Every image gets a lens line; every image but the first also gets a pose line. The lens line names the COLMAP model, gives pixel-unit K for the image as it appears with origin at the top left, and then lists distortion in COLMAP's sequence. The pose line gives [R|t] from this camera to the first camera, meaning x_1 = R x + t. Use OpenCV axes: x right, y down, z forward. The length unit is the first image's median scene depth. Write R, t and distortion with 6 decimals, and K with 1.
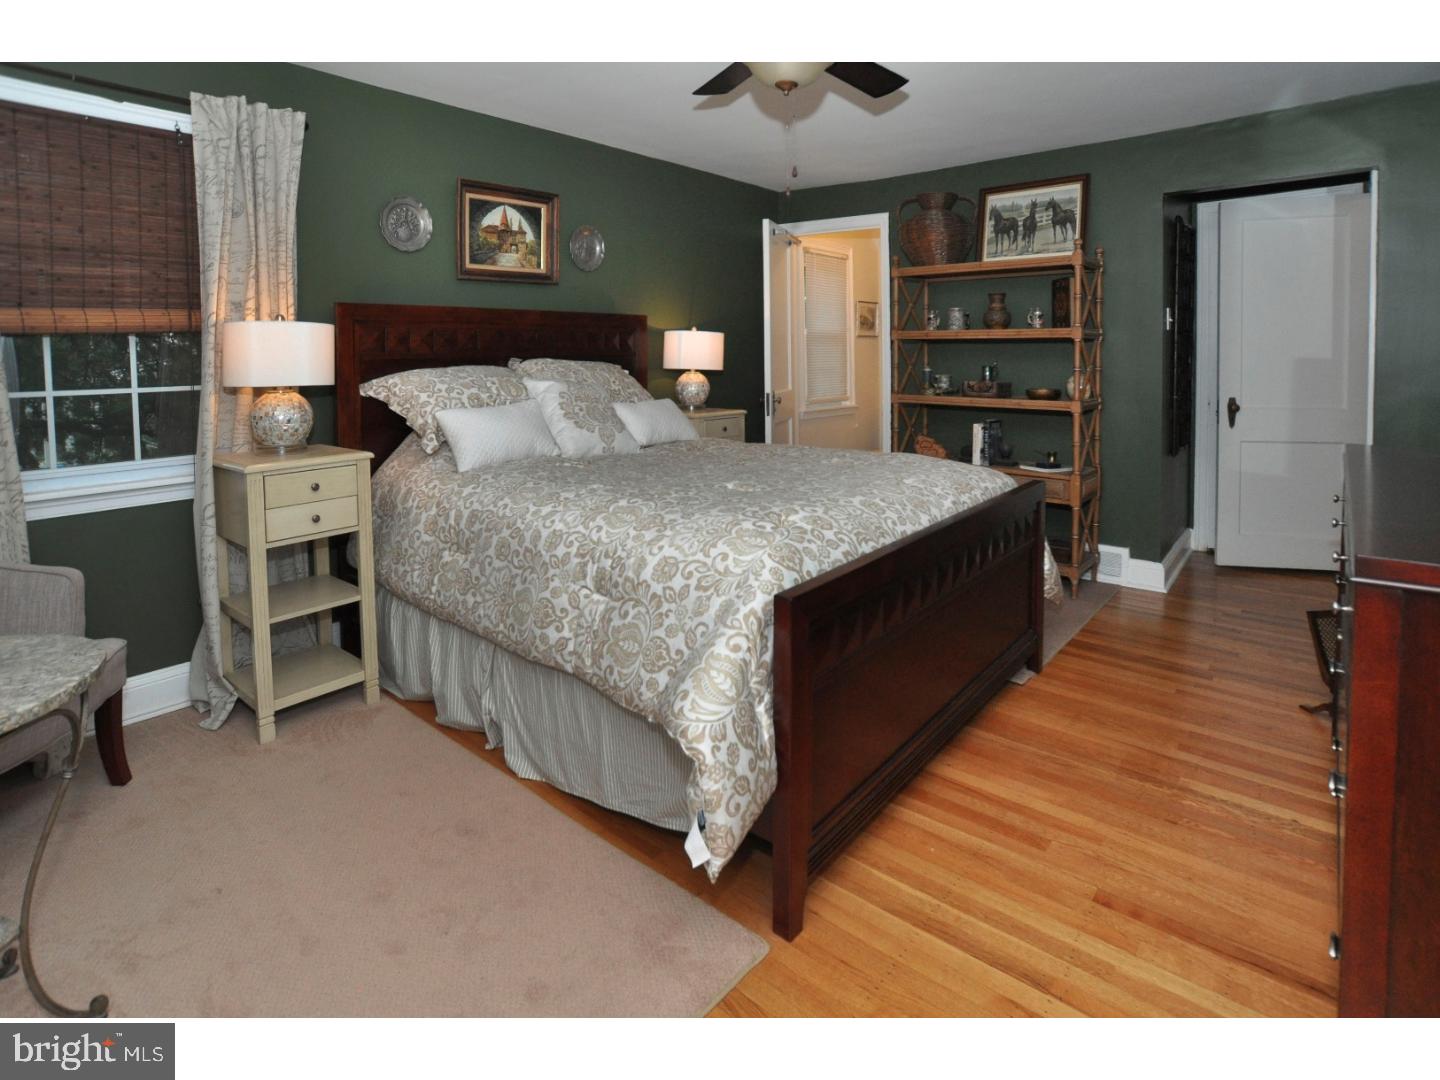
lens RADIAL K [[727.5, 0, 726.2], [0, 727.5, 534.8], [0, 0, 1]] dist [-0.055609, 0.032793]
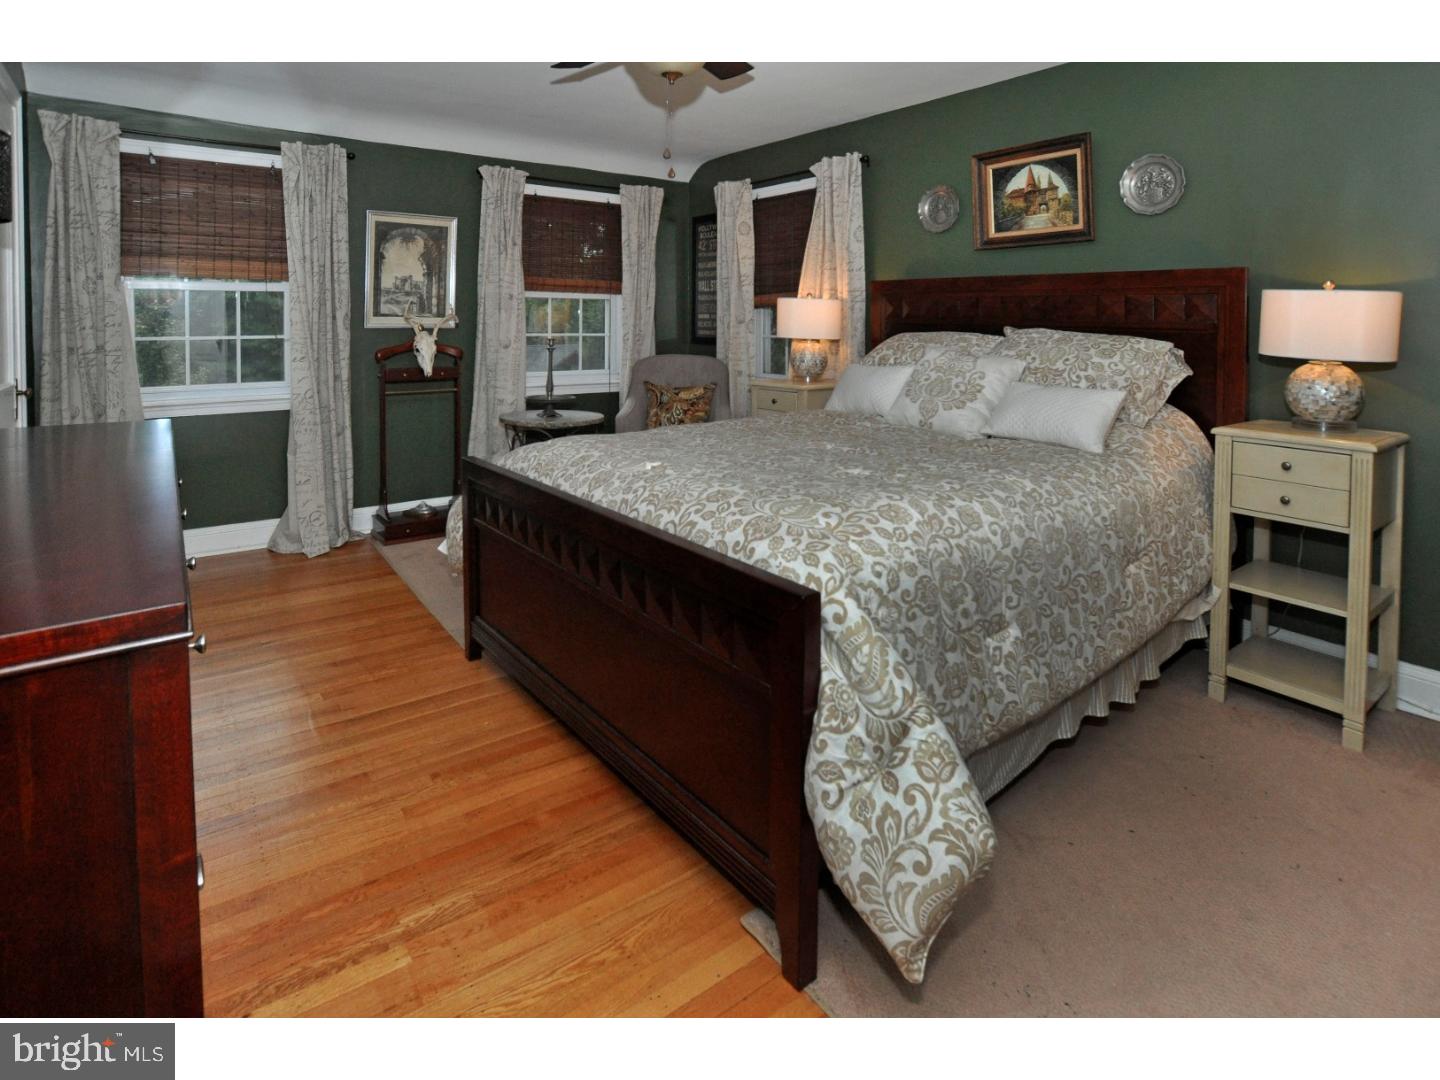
lens RADIAL K [[727.5, 0, 726.2], [0, 727.5, 534.8], [0, 0, 1]] dist [-0.055609, 0.032793]
pose [[-0.223721, 0.297494, -0.928141, 0.785132], [-0.229630, 0.909383, 0.346832, -0.241372], [0.947217, 0.290722, -0.135134, 0.863063]]
